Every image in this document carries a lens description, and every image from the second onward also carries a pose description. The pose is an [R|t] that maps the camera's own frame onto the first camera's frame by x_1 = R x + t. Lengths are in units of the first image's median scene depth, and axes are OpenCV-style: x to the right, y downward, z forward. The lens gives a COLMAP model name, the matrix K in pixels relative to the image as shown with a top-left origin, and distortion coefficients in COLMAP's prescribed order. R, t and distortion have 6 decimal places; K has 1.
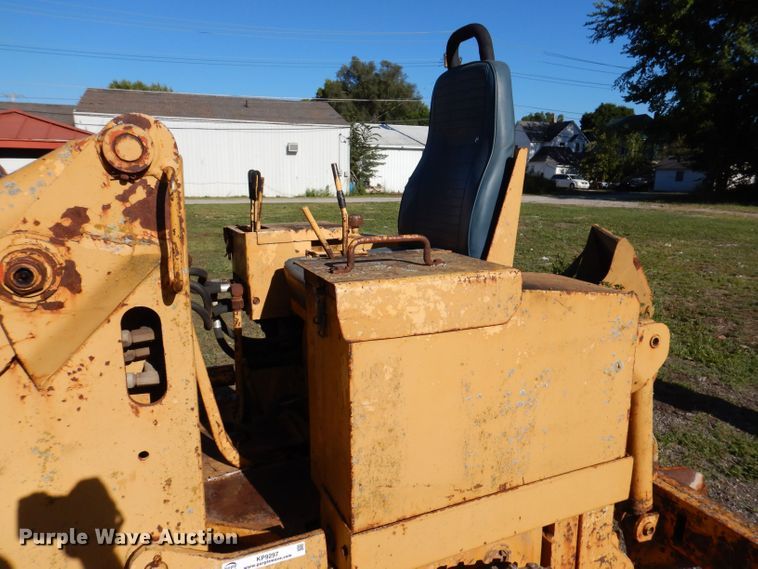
lens RADIAL K [[537.9, 0, 379.1], [0, 537.9, 280.8], [0, 0, 1]] dist [0.009262, -0.000272]
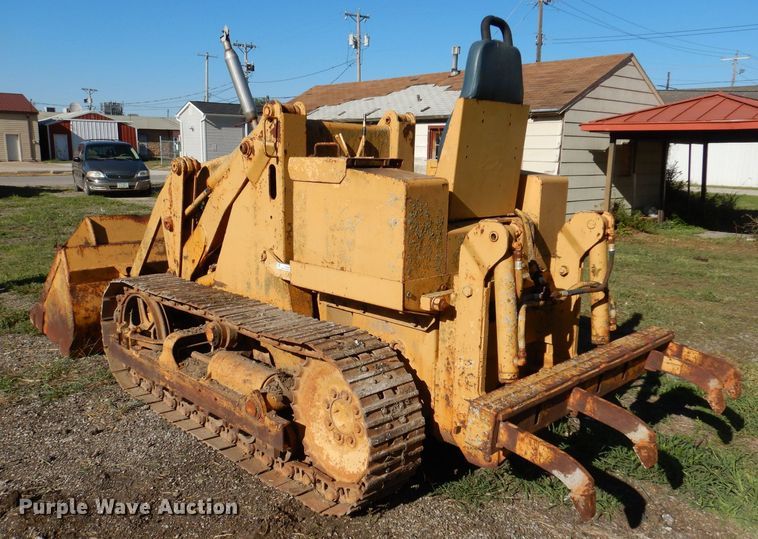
lens RADIAL K [[648.2, 0, 378.8], [0, 648.2, 262.0], [0, 0, 1]] dist [-0.001310, -0.002806]
pose [[0.359966, 0.151829, -0.920528, 2.765652], [-0.195739, 0.977000, 0.084601, 0.139346], [0.912201, 0.149730, 0.381406, 0.219105]]
